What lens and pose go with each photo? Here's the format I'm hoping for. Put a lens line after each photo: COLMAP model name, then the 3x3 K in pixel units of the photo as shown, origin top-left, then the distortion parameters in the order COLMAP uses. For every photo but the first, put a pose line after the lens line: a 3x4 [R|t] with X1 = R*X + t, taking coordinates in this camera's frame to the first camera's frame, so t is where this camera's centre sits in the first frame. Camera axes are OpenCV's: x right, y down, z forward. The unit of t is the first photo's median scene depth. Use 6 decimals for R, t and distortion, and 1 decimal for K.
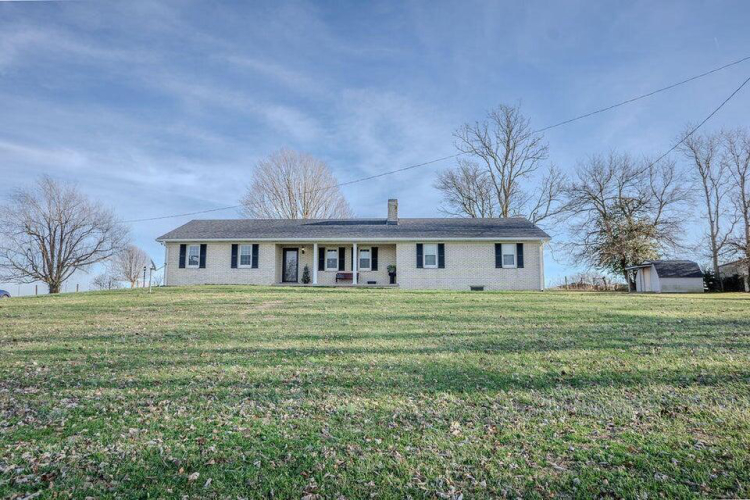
lens RADIAL K [[510.3, 0, 375.0], [0, 510.3, 250.0], [0, 0, 1]] dist [-0.057662, 0.084388]
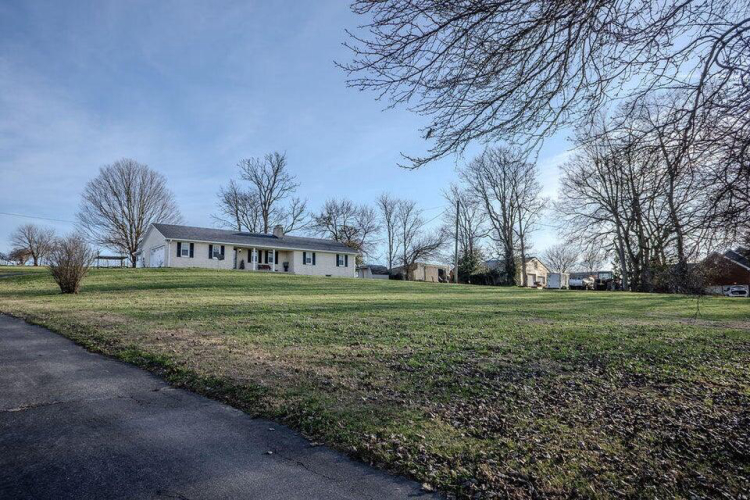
lens RADIAL K [[510.3, 0, 375.0], [0, 510.3, 250.0], [0, 0, 1]] dist [-0.057662, 0.084388]
pose [[0.756367, 0.068756, 0.650524, -0.933943], [-0.078836, 0.996794, -0.013691, -0.013372], [-0.649380, -0.040930, 0.759362, -0.625810]]
